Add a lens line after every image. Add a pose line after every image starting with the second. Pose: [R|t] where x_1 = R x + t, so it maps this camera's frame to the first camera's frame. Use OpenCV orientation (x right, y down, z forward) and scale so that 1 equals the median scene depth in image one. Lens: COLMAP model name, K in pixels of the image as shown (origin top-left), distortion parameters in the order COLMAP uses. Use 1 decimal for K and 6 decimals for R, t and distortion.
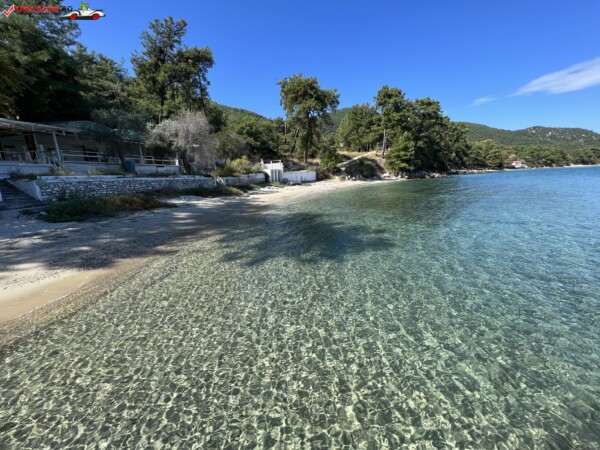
lens RADIAL K [[241.2, 0, 300.6], [0, 241.2, 225.8], [0, 0, 1]] dist [-0.001459, 0.000535]
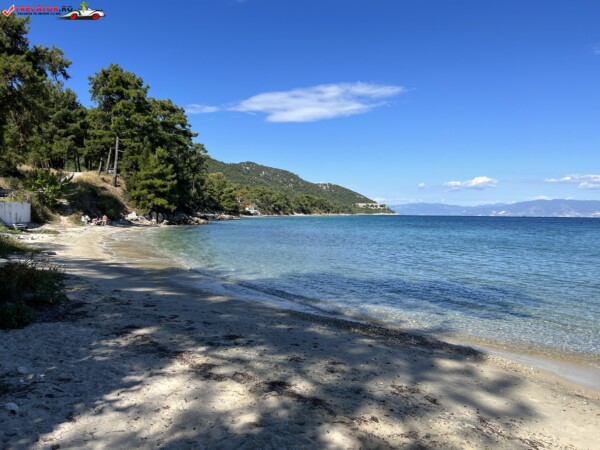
lens RADIAL K [[447.5, 0, 300.0], [0, 447.5, 225.0], [0, 0, 1]] dist [0.037401, -0.002494]
pose [[0.674391, 0.027152, 0.737875, -0.146889], [0.114238, 0.983454, -0.140599, -0.000962], [-0.729483, 0.179112, 0.660131, 0.032004]]
